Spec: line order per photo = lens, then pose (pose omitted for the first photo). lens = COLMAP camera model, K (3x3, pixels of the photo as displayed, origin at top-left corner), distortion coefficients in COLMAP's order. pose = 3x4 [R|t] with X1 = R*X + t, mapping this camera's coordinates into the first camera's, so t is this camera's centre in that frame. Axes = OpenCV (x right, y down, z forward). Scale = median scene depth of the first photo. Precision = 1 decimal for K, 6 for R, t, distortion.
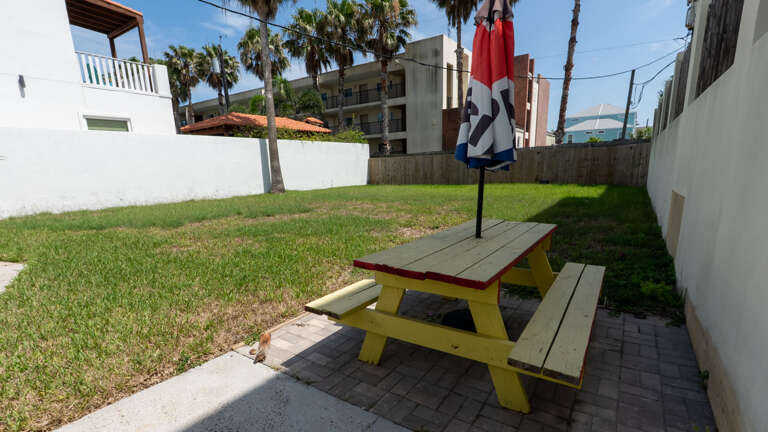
lens RADIAL K [[355.1, 0, 386.6], [0, 355.1, 247.8], [0, 0, 1]] dist [-0.001968, -0.000098]
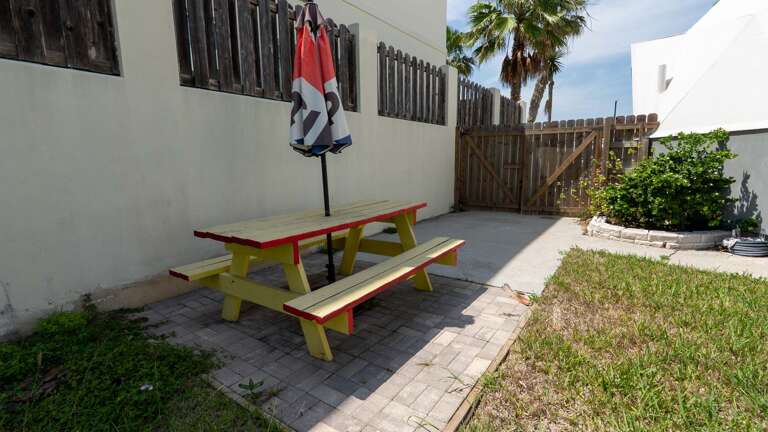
lens RADIAL K [[350.0, 0, 389.6], [0, 350.0, 215.9], [0, 0, 1]] dist [-0.002773, -0.000192]
pose [[-0.999211, 0.033139, 0.021879, 0.004709], [0.038935, 0.925940, 0.375659, -0.044498], [-0.007810, 0.376214, -0.926500, 0.206530]]
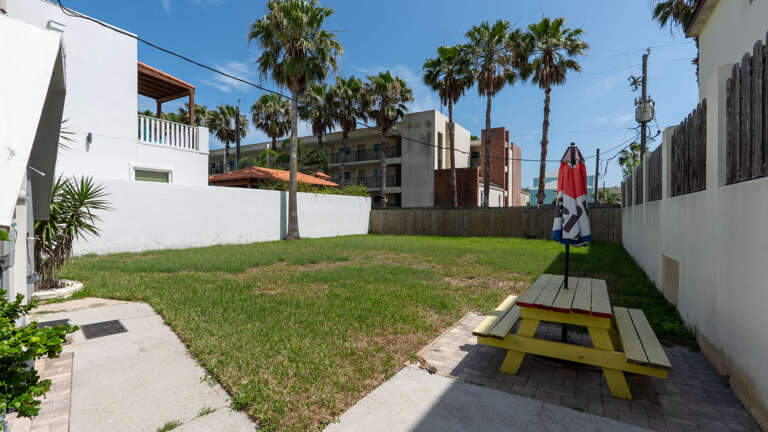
lens RADIAL K [[350.0, 0, 389.6], [0, 350.0, 215.9], [0, 0, 1]] dist [-0.002773, -0.000192]
pose [[0.997340, 0.033393, 0.064797, -0.062631], [-0.018371, 0.975354, -0.219878, 0.001252], [-0.070543, 0.218102, 0.973373, -0.049663]]
